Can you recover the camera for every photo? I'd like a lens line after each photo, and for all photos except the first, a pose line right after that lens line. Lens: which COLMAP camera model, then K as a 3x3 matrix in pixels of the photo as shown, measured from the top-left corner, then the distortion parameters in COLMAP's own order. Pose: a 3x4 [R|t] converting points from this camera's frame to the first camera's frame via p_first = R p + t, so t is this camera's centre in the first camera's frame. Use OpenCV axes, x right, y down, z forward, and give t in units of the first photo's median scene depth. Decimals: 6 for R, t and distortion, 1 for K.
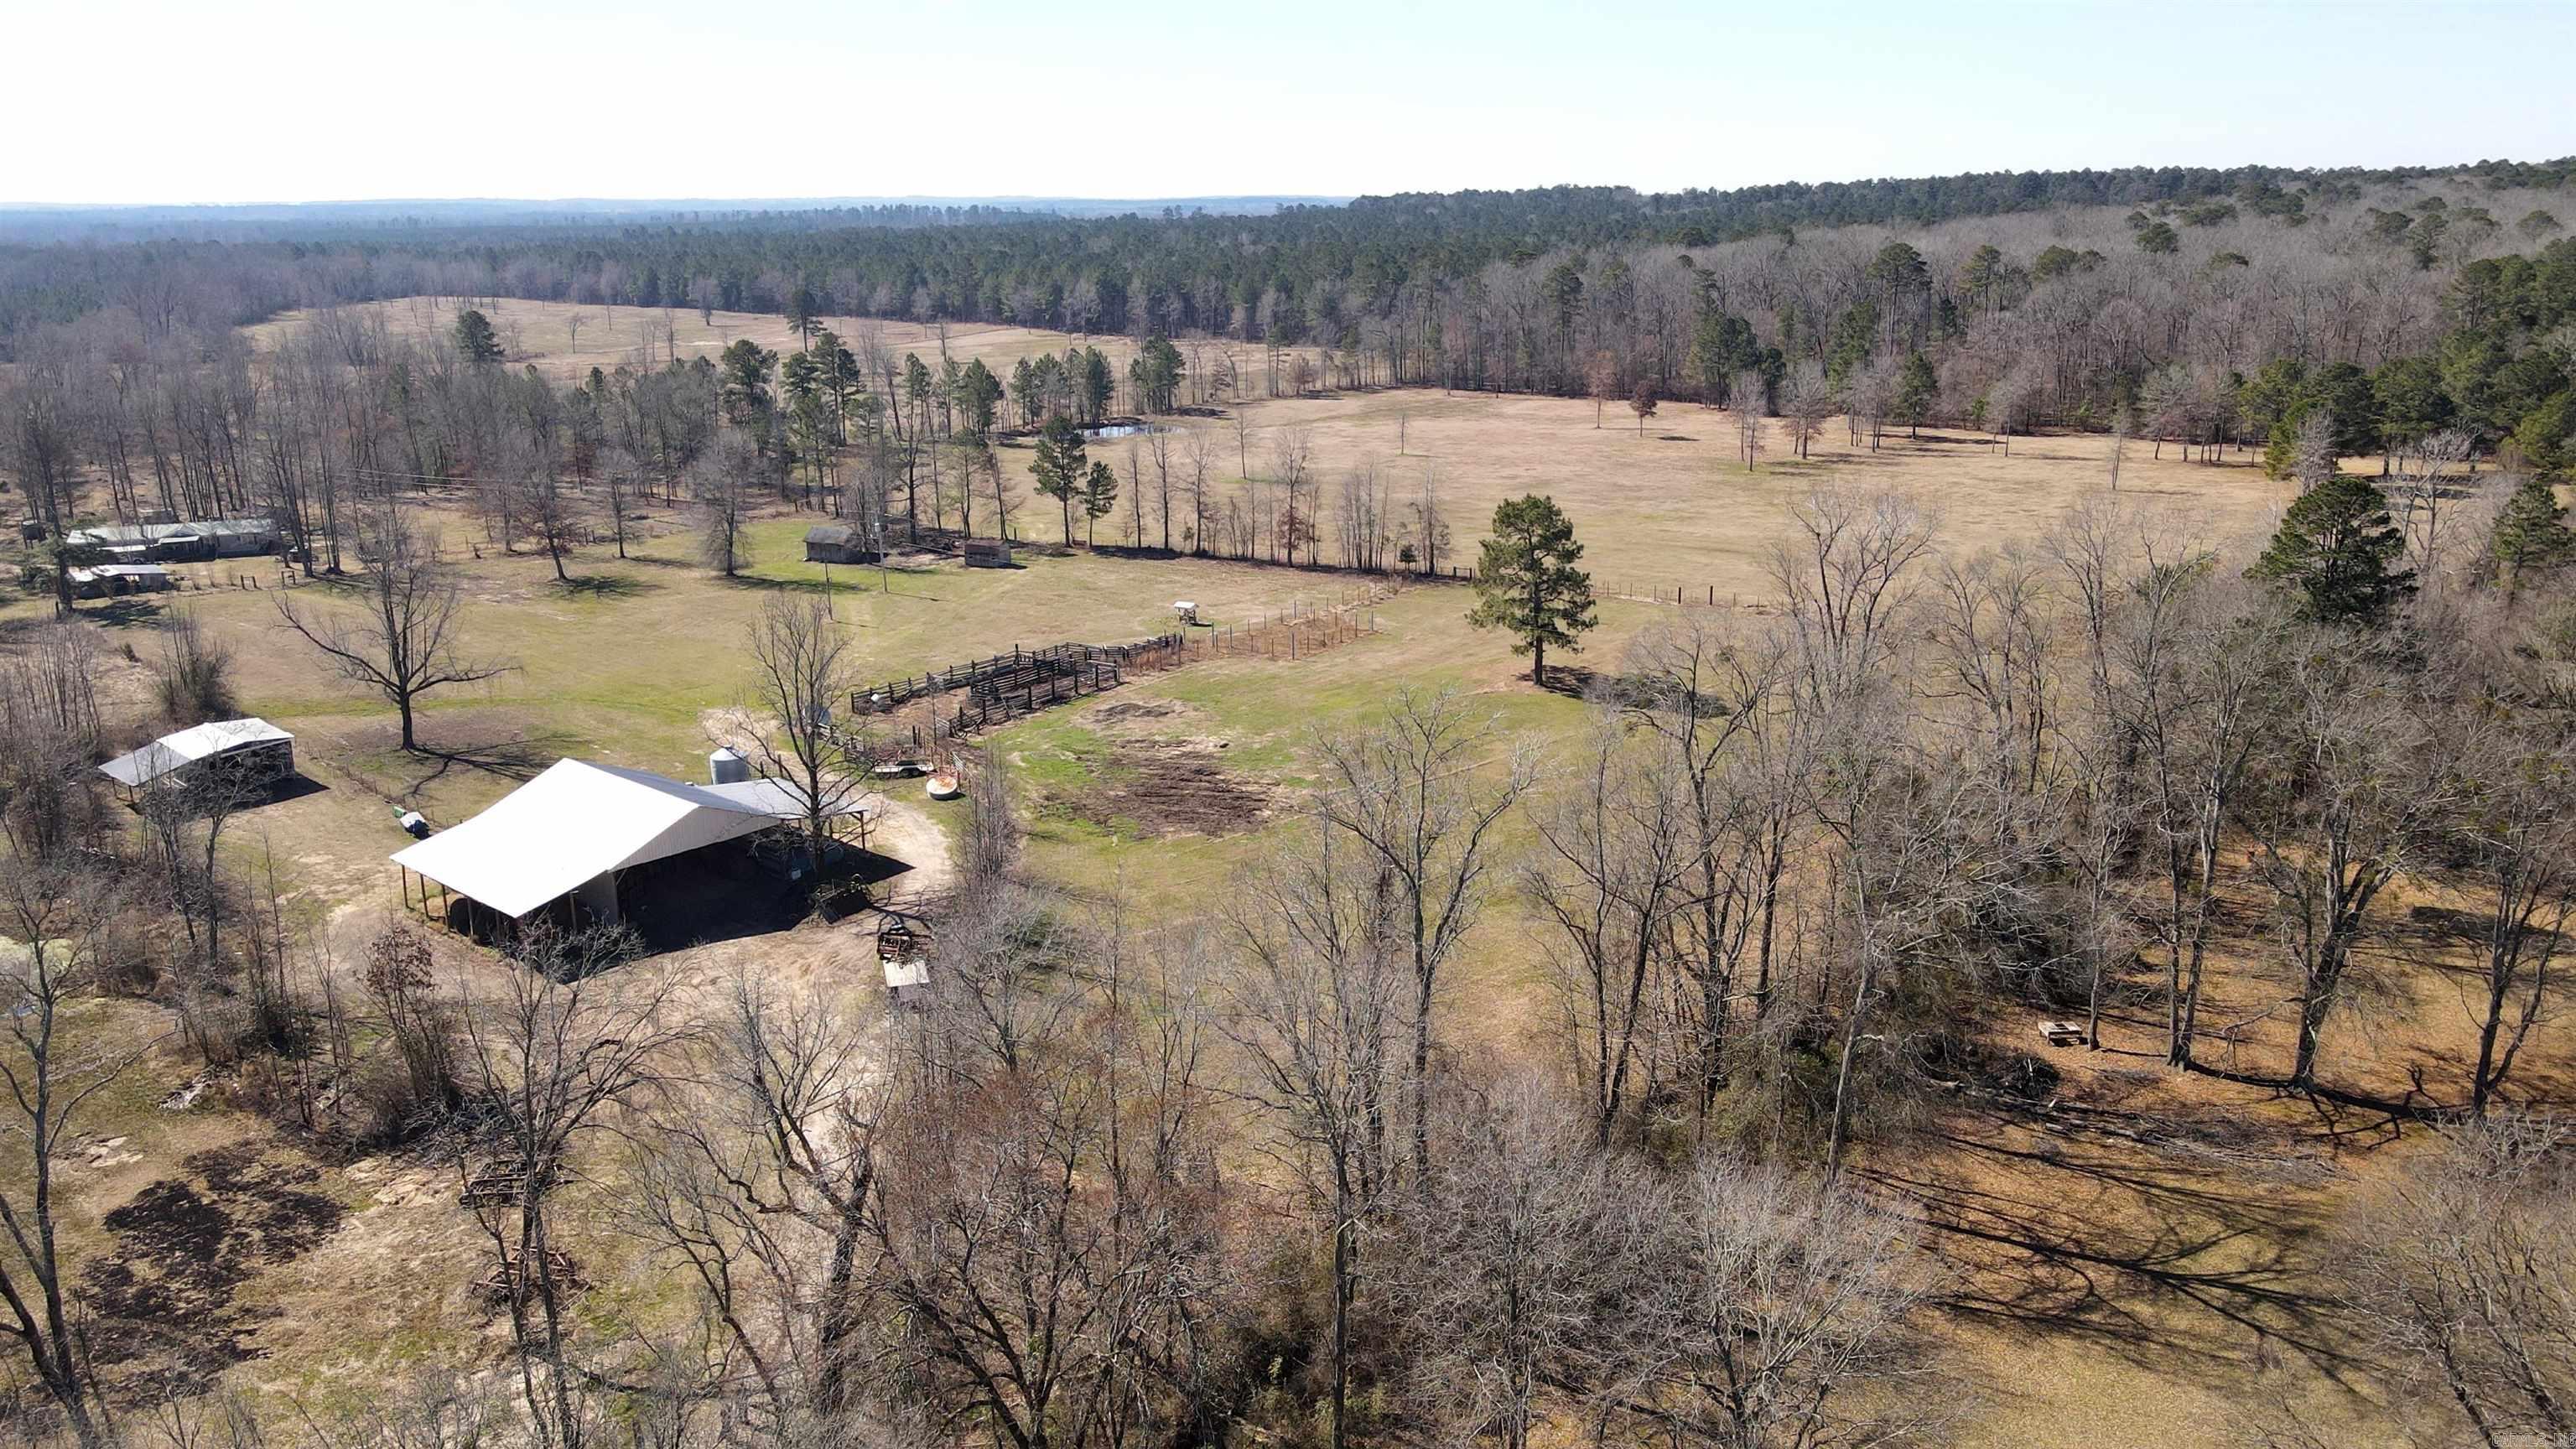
lens RADIAL K [[1902.3, 0, 1302.0], [0, 1902.3, 729.2], [0, 0, 1]] dist [-0.011161, 0.038393]
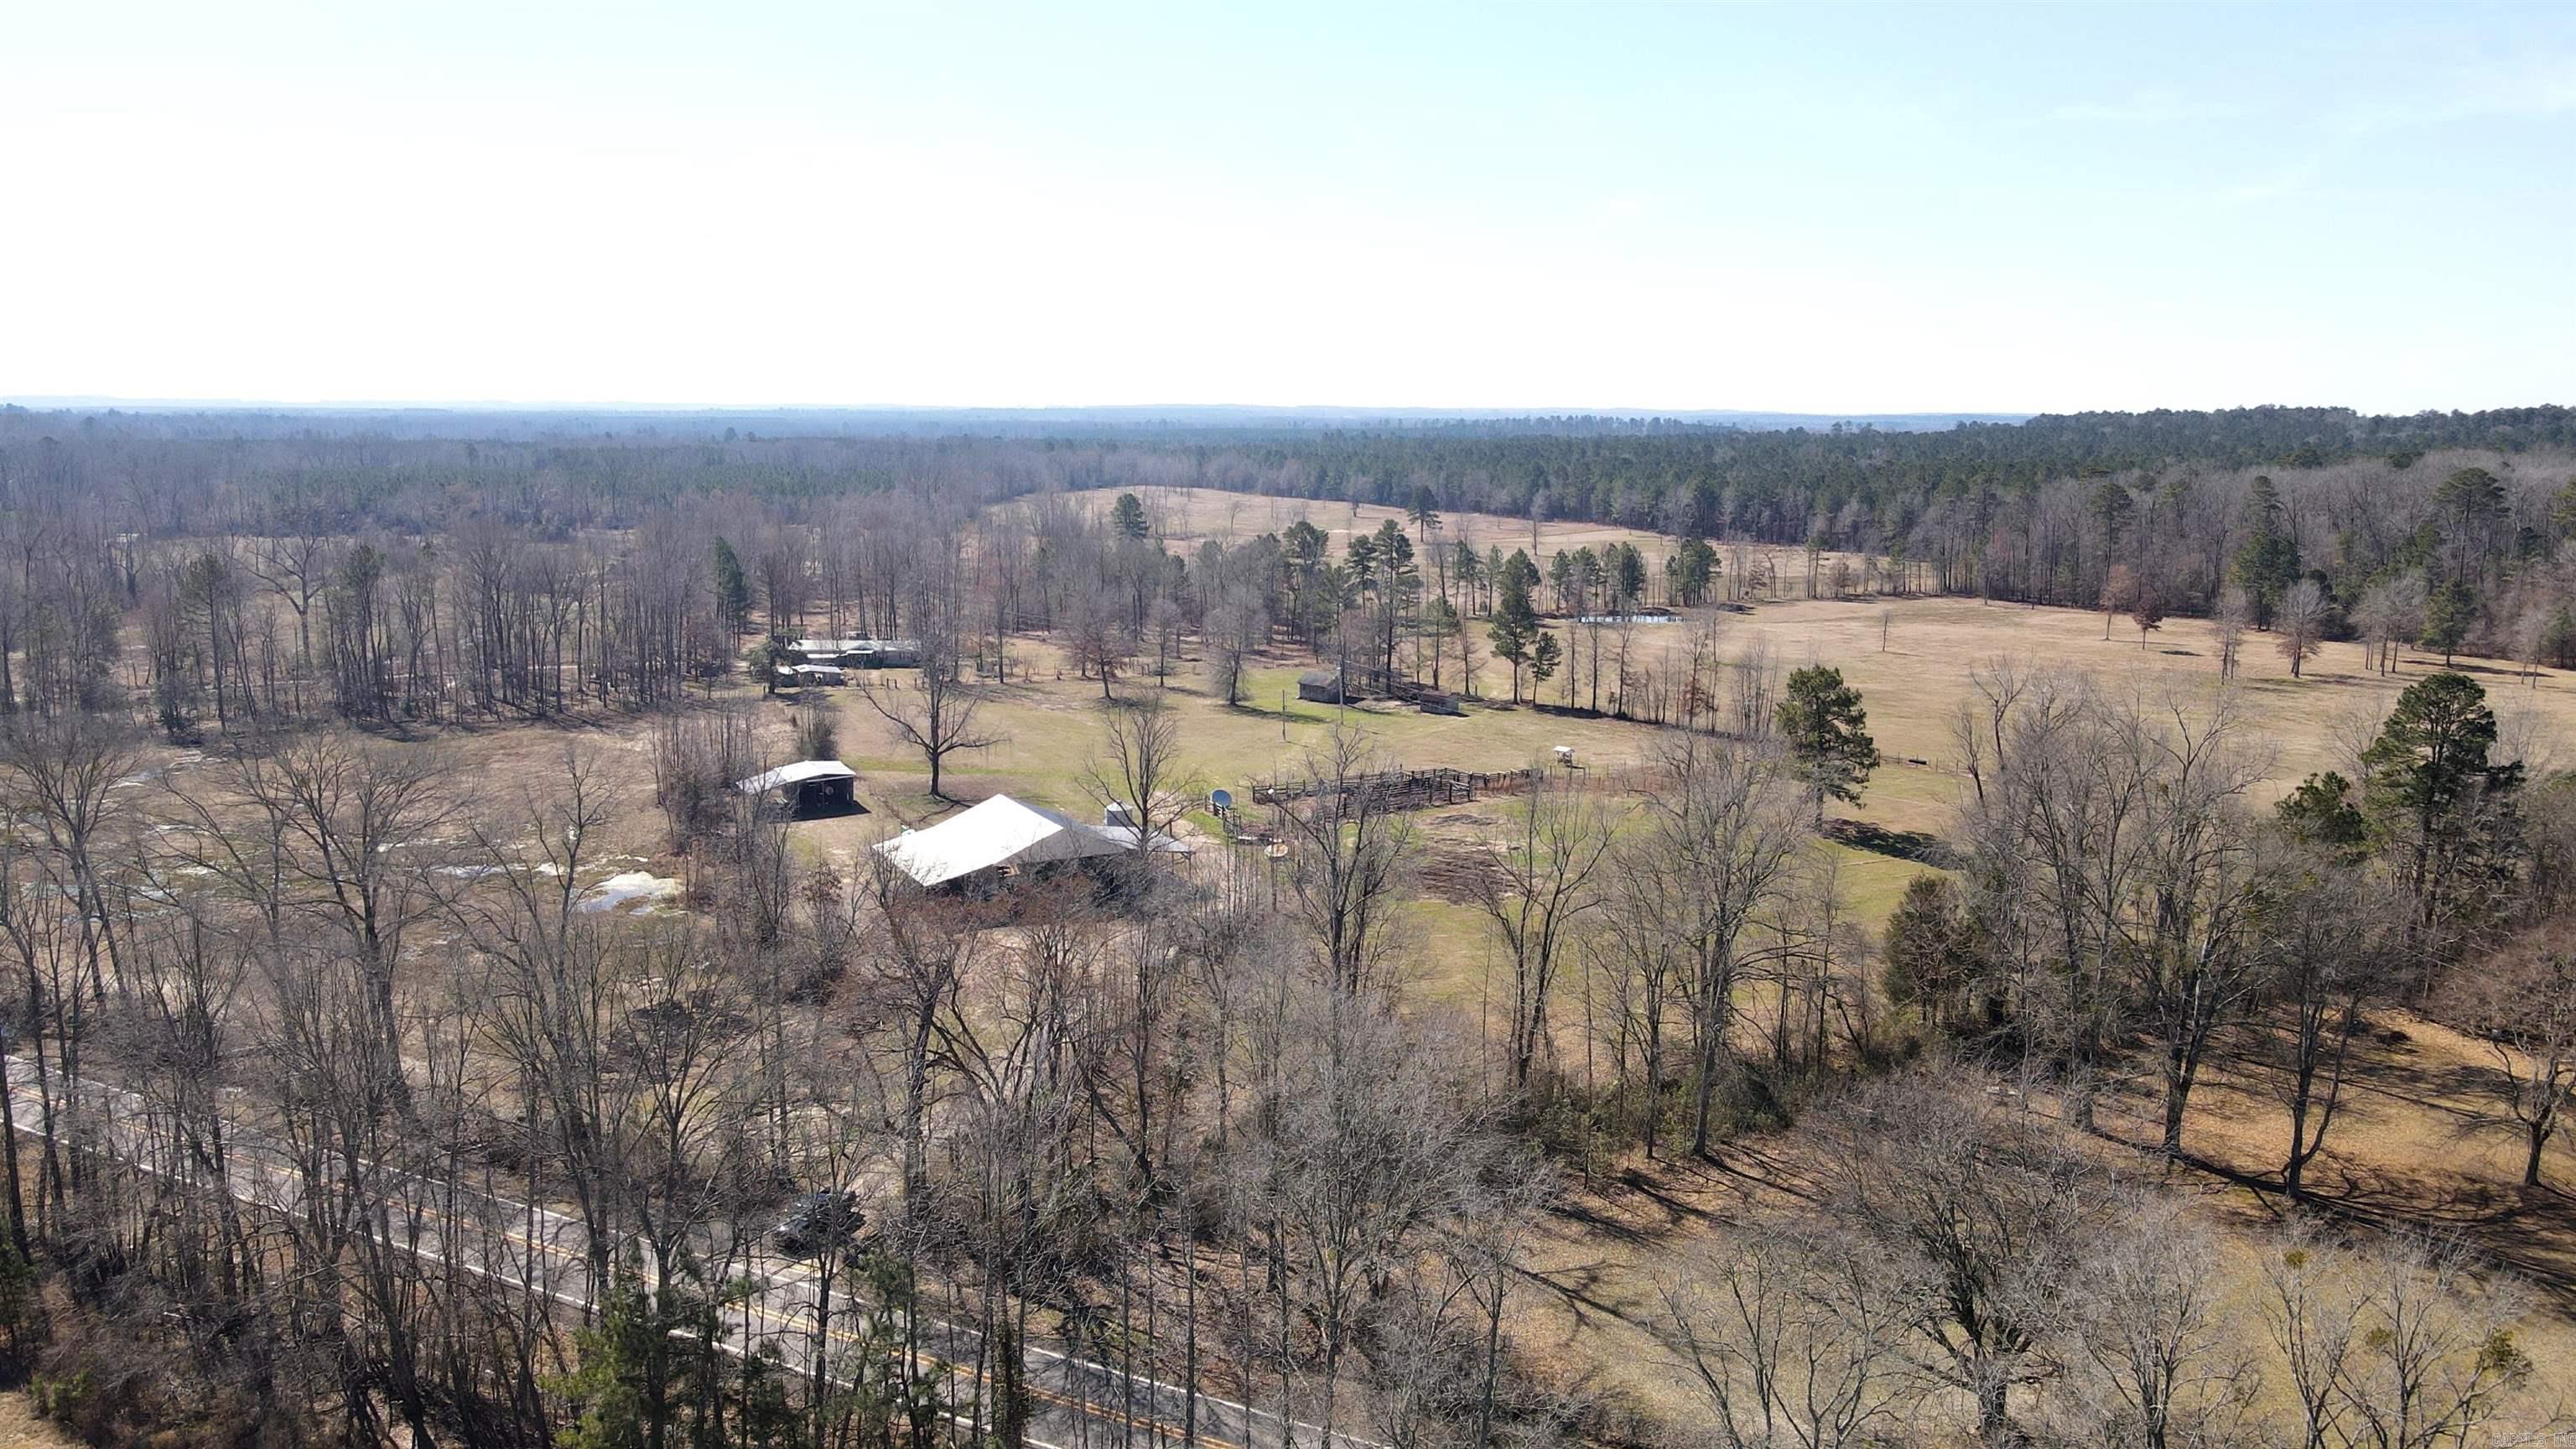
lens RADIAL K [[1902.3, 0, 1302.0], [0, 1902.3, 729.2], [0, 0, 1]] dist [-0.011161, 0.038393]
pose [[0.935532, 0.073180, -0.345577, 0.119915], [-0.109420, 0.990223, -0.086524, 0.025878], [0.335867, 0.118759, 0.934393, -0.093800]]
